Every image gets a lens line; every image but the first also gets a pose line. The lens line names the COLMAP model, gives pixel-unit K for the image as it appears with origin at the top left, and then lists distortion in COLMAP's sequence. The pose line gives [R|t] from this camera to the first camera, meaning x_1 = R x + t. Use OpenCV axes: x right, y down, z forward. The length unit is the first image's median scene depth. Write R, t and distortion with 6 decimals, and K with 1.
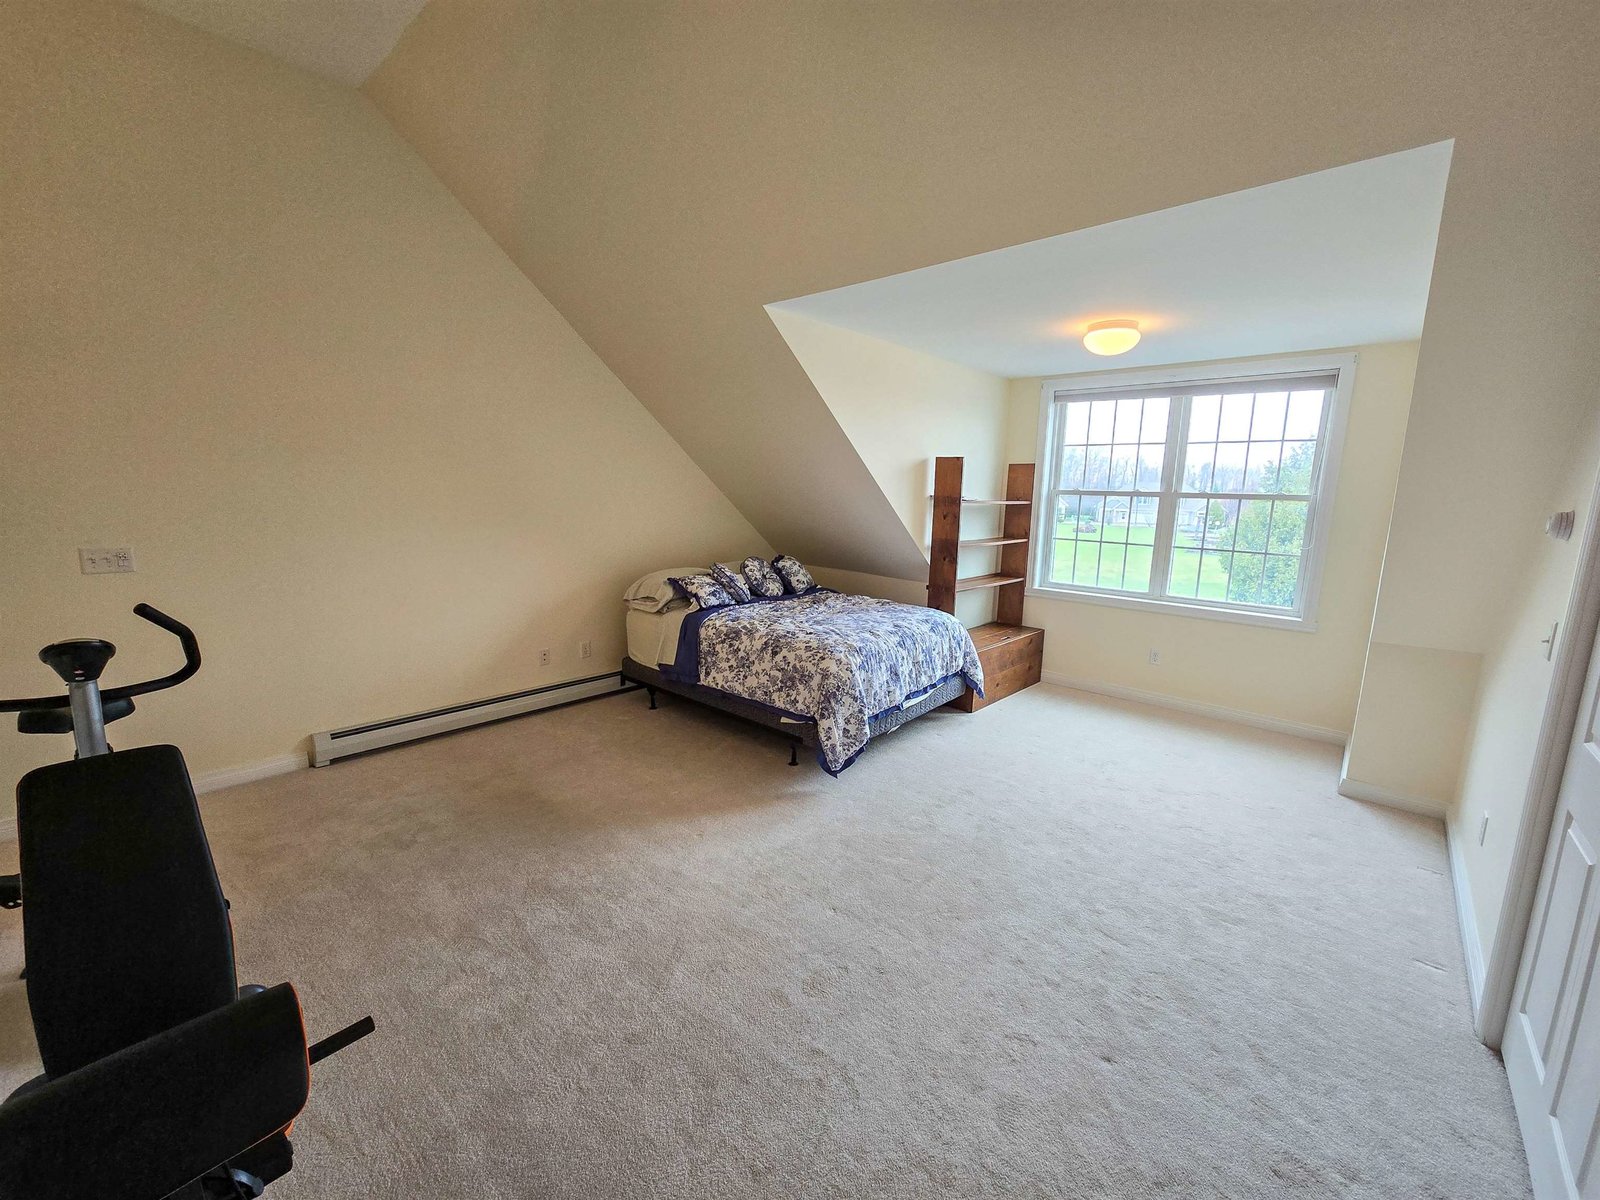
lens RADIAL K [[651.1, 0, 810.5], [0, 651.1, 604.5], [0, 0, 1]] dist [-0.002435, -0.000288]
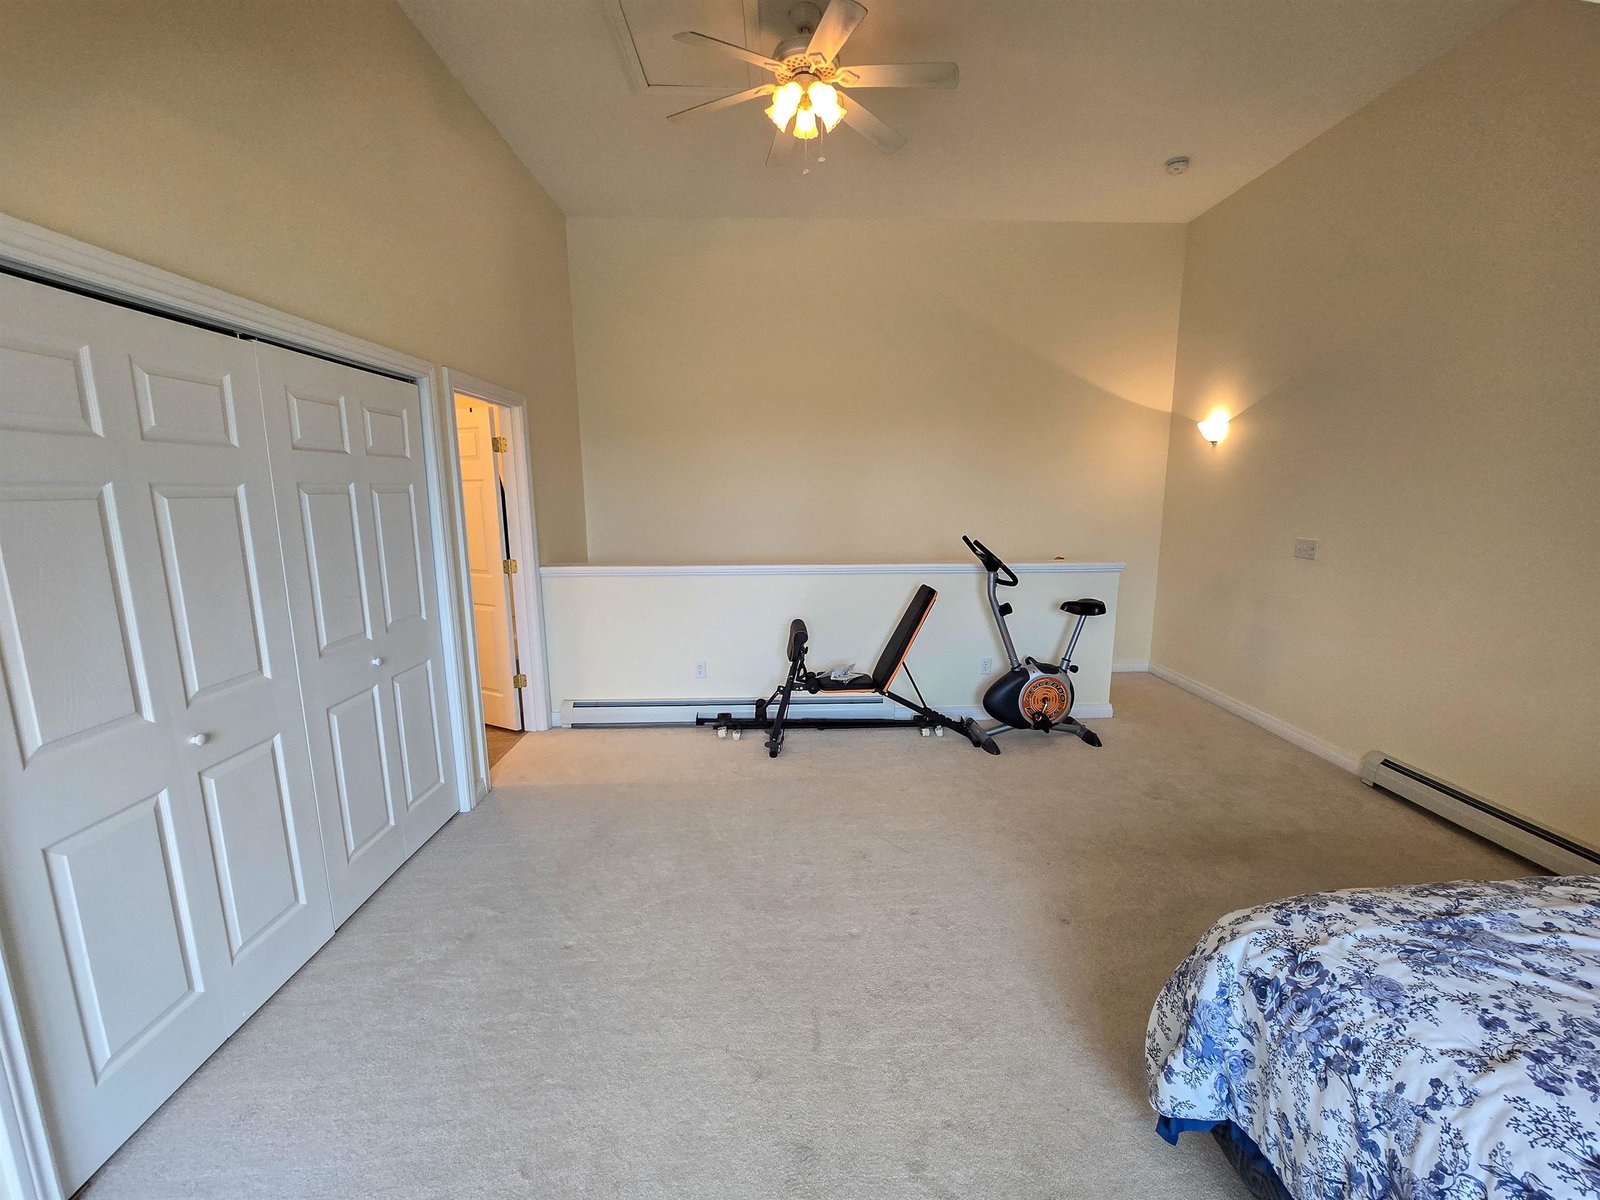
lens RADIAL K [[652.6, 0, 813.2], [0, 652.6, 603.9], [0, 0, 1]] dist [-0.003983, -0.001204]
pose [[-0.717439, 0.098455, -0.689629, 0.428696], [-0.130859, 0.953292, 0.272233, -0.145127], [0.684220, 0.285555, -0.671045, 0.933160]]
